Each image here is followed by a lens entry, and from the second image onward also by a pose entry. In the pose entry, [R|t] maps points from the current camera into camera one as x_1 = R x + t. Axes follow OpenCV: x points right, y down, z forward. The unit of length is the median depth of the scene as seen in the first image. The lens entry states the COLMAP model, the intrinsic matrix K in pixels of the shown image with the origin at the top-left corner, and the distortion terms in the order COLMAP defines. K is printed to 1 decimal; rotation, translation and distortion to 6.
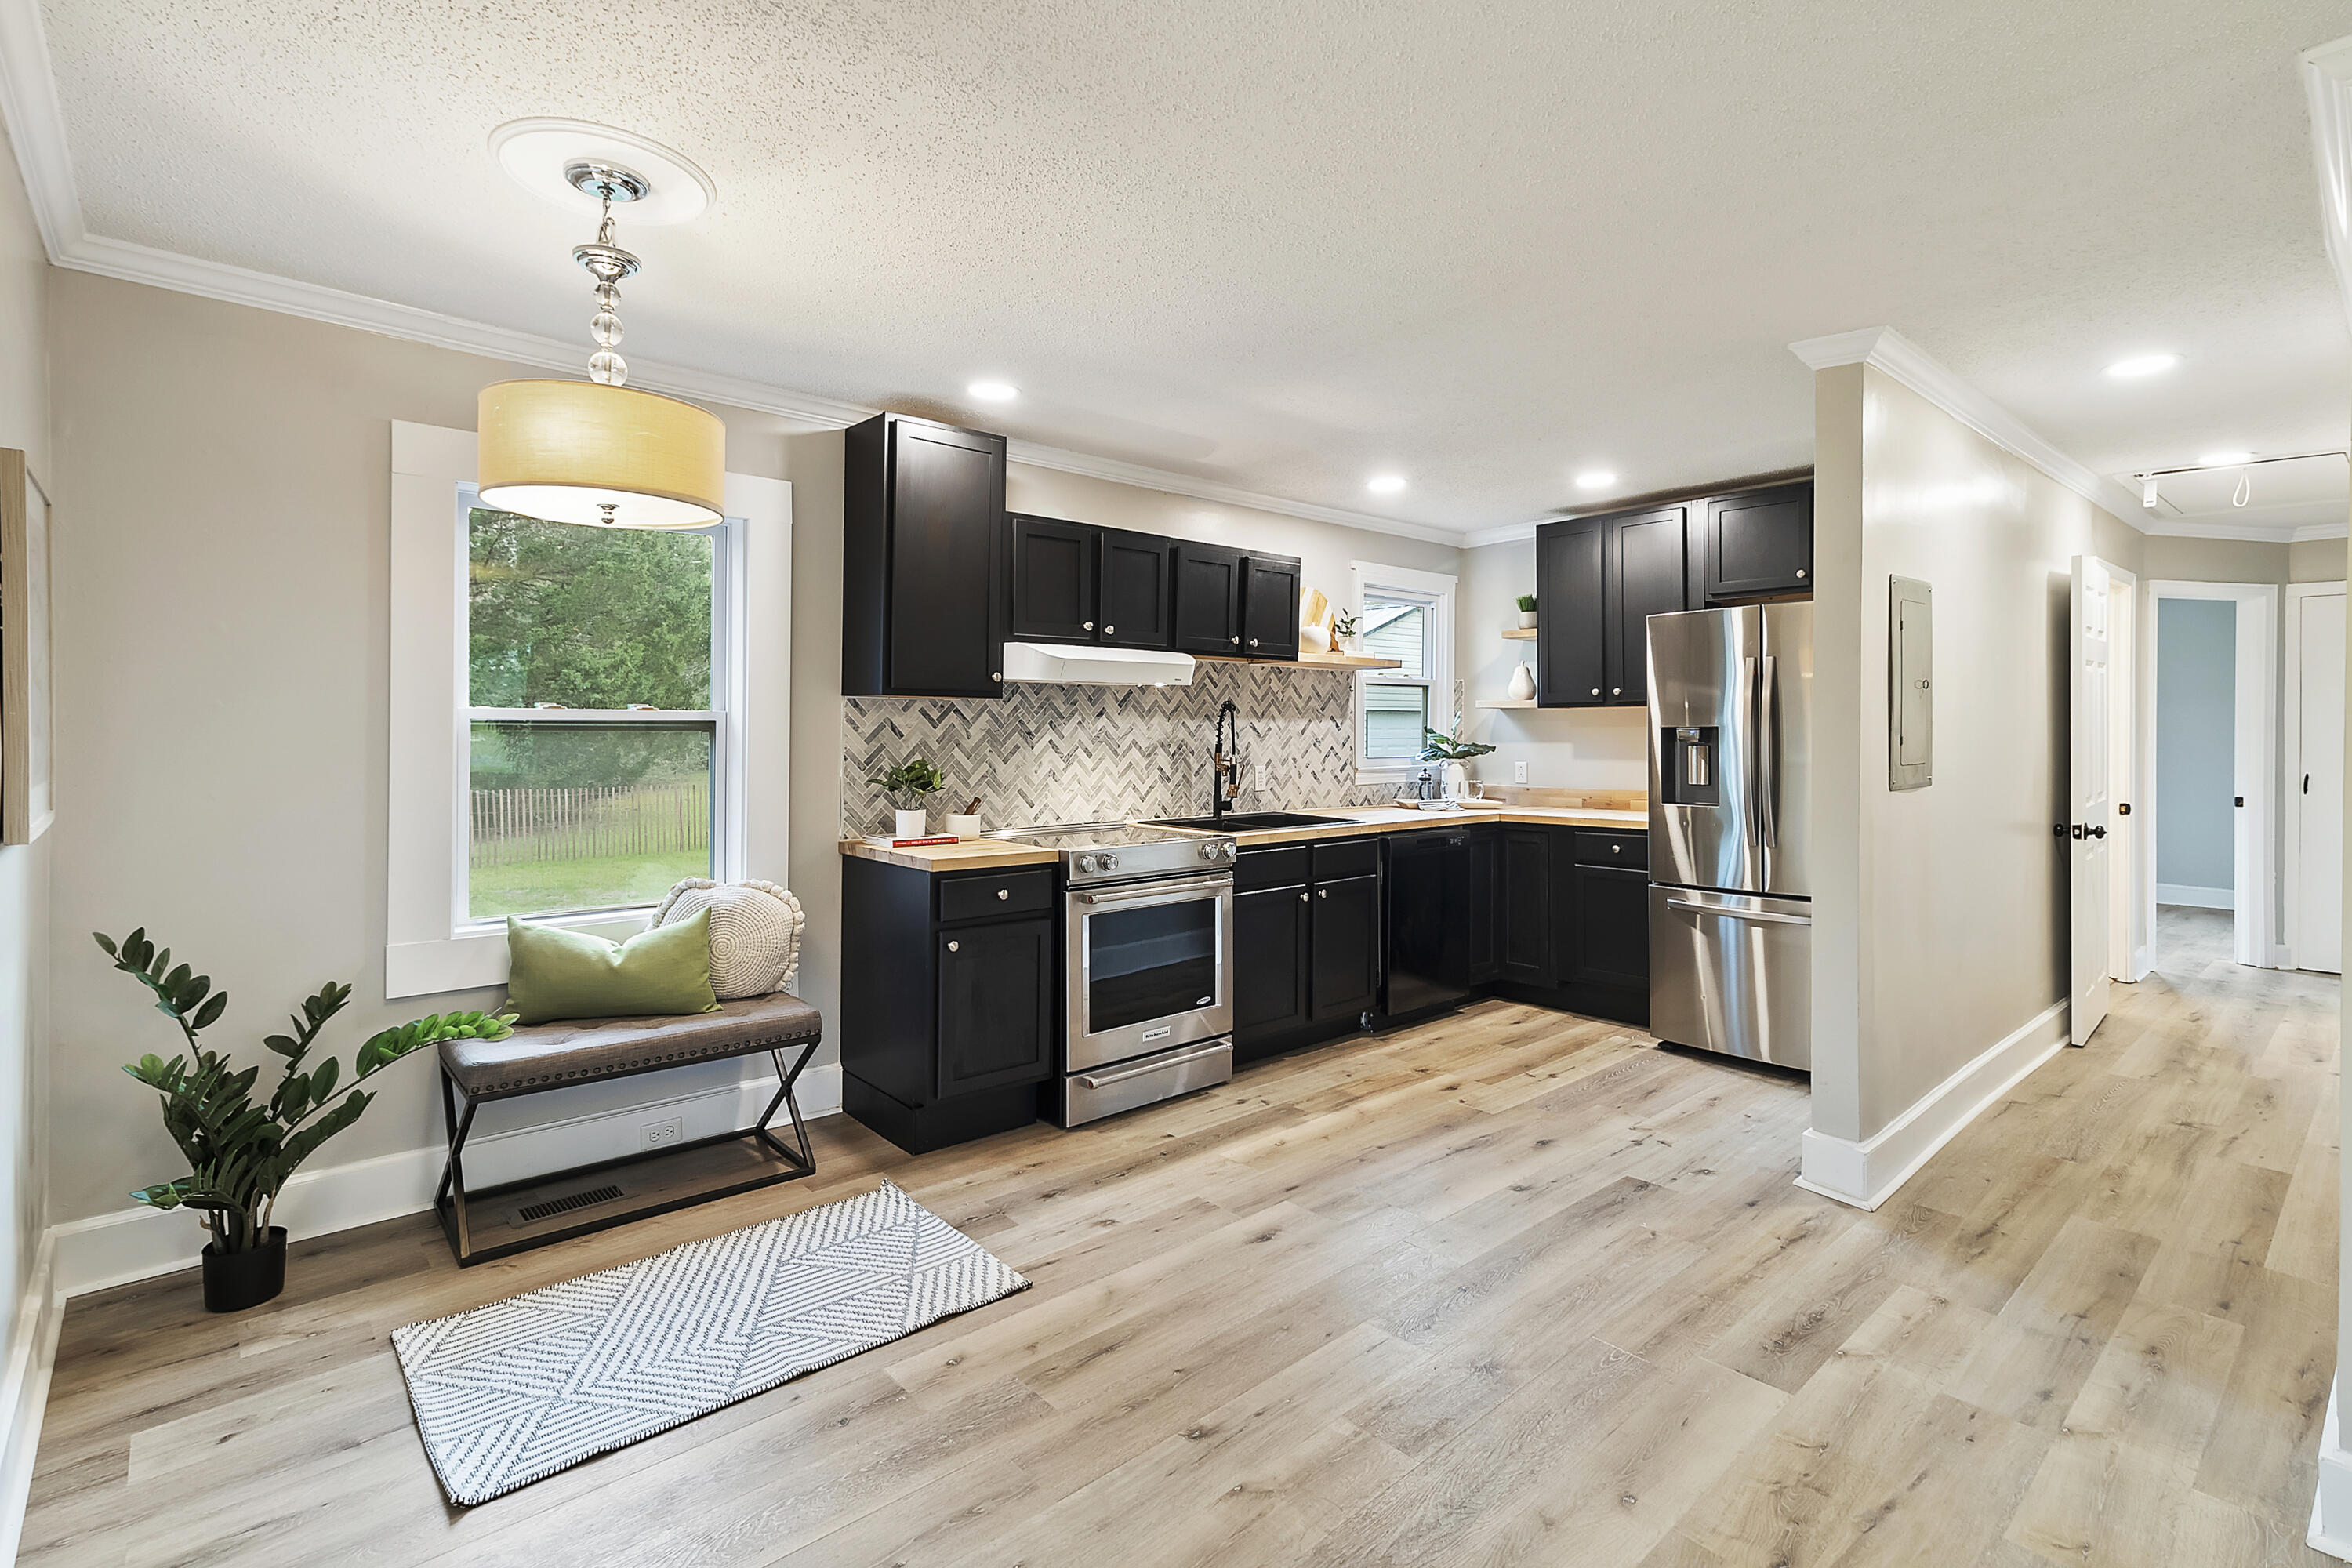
lens RADIAL K [[1121.5, 0, 1161.6], [0, 1121.5, 714.0], [0, 0, 1]] dist [0.006797, 0.000543]
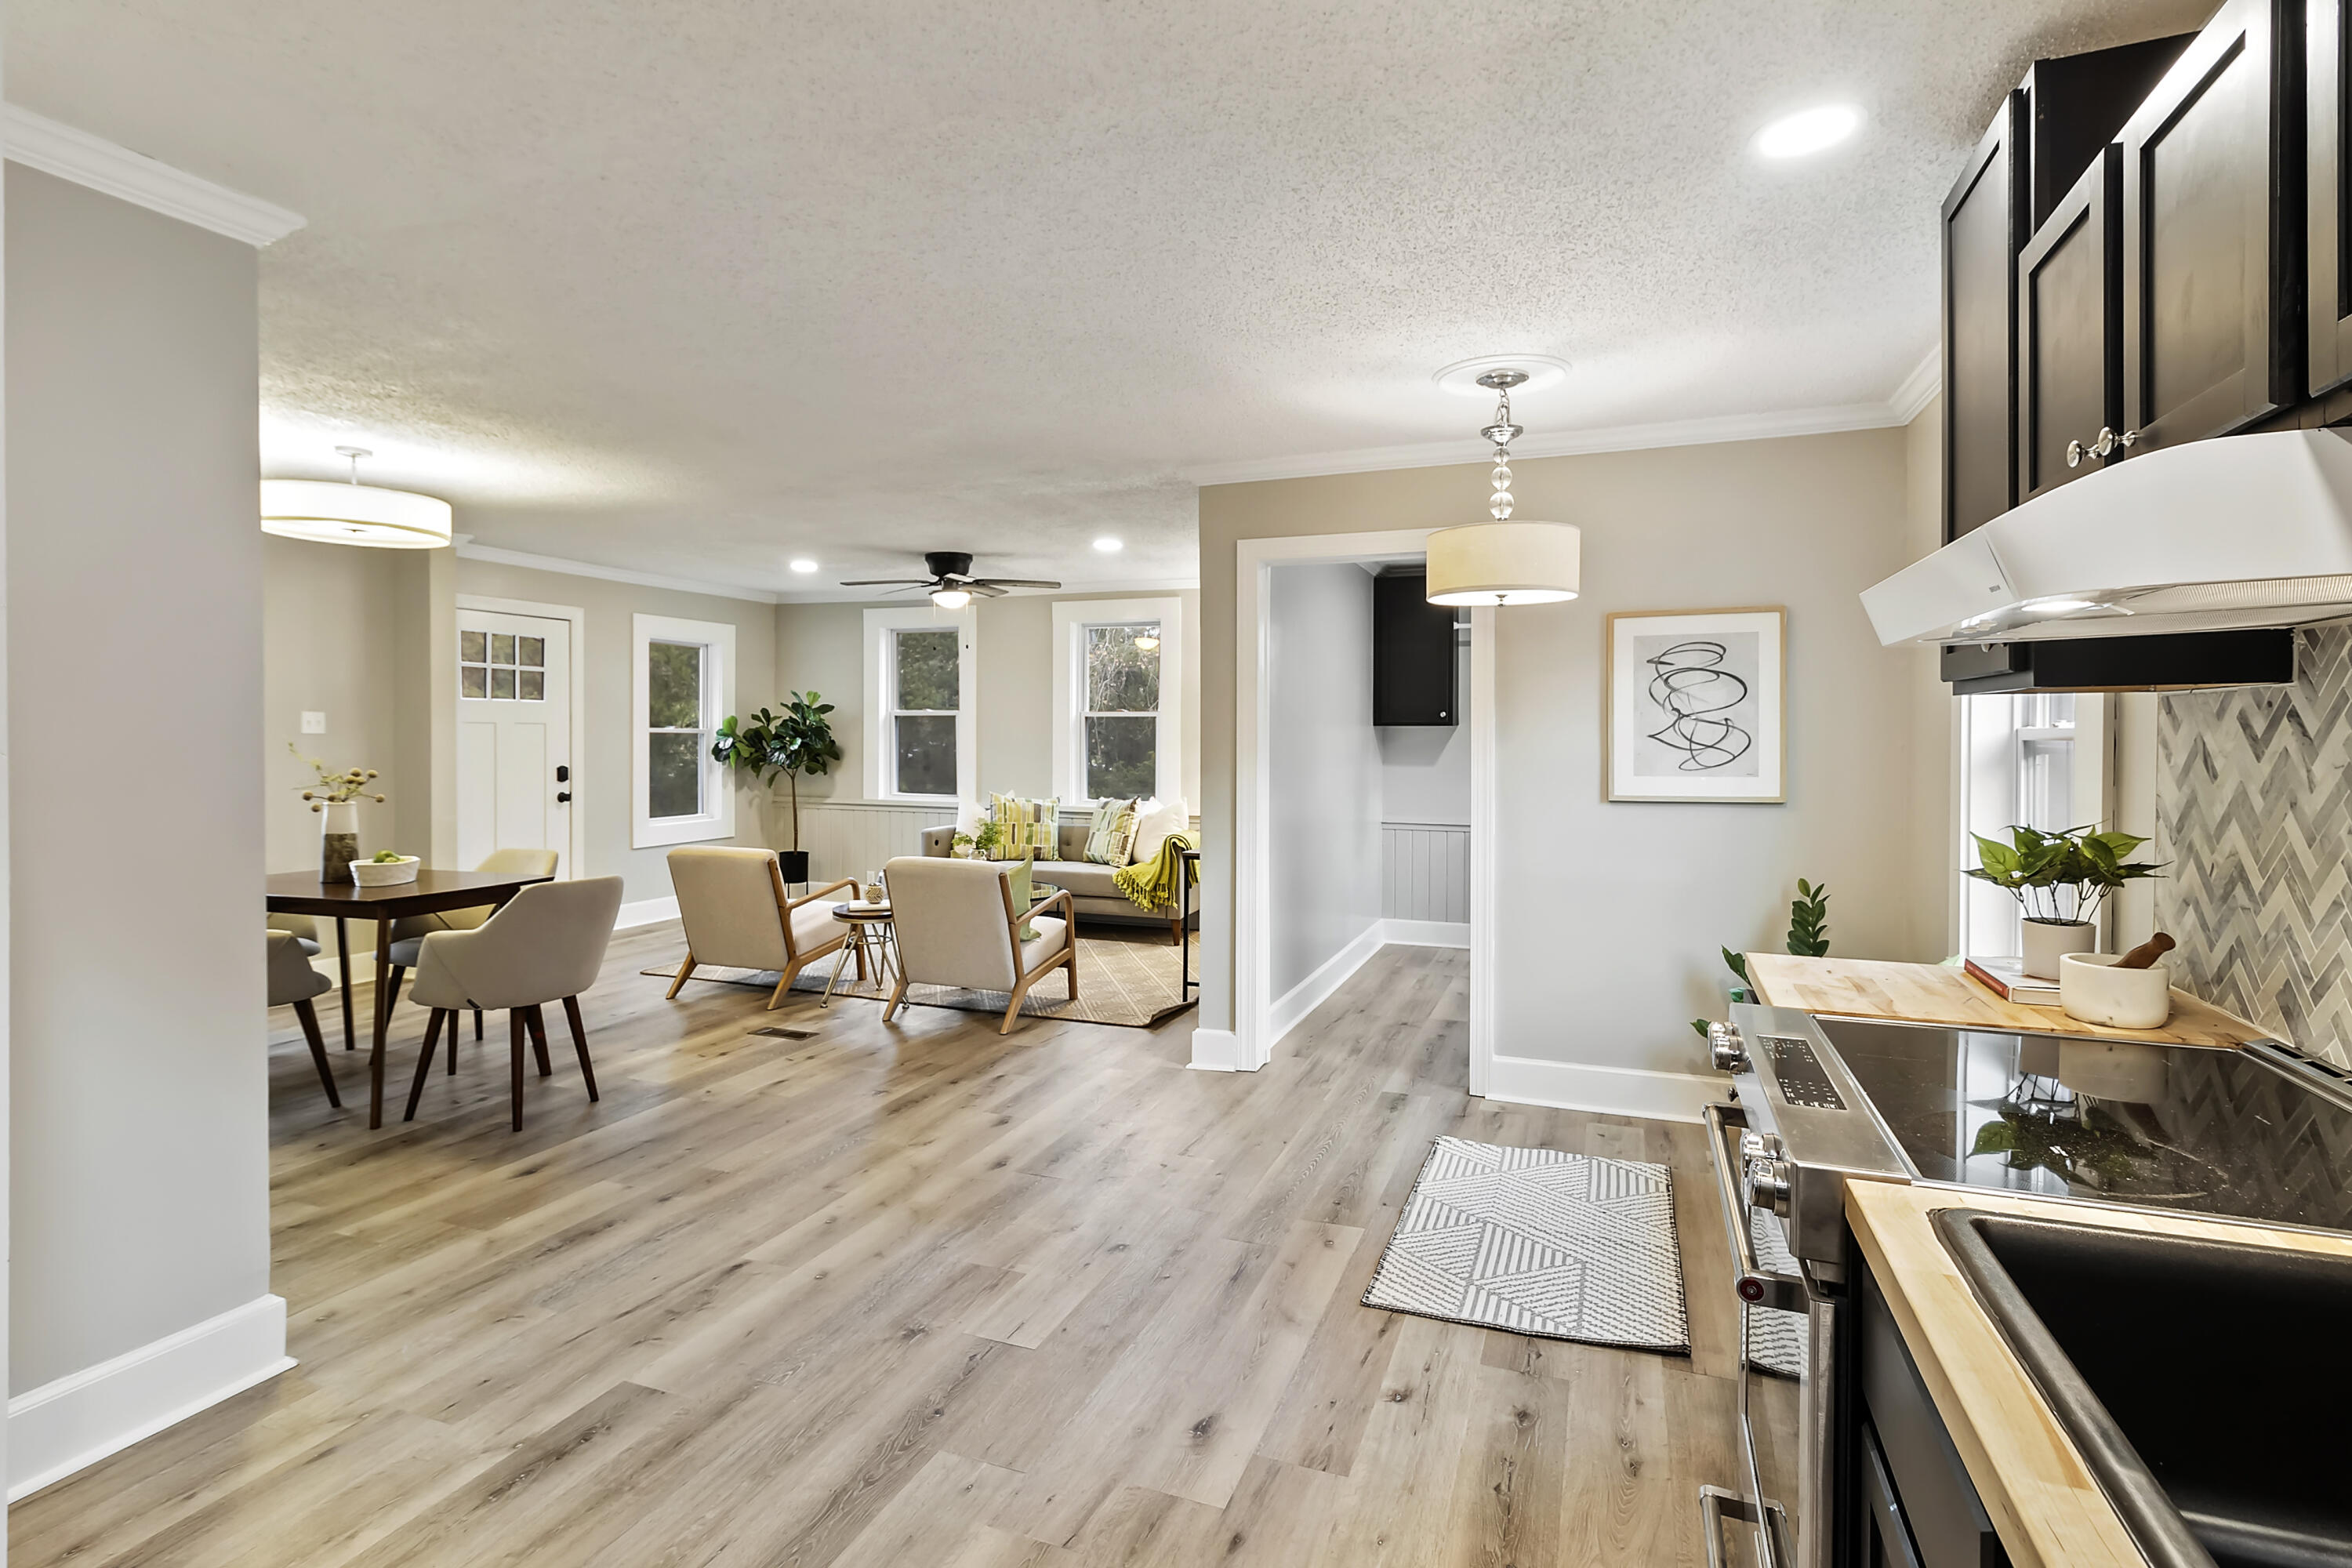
lens RADIAL K [[1155.6, 0, 1174.7], [0, 1155.6, 764.6], [0, 0, 1]] dist [-0.001330, 0.000372]
pose [[-0.884798, 0.004660, -0.465952, 0.499058], [-0.002622, 0.999884, 0.014978, 0.014148], [0.465968, 0.014475, -0.884683, 1.792973]]
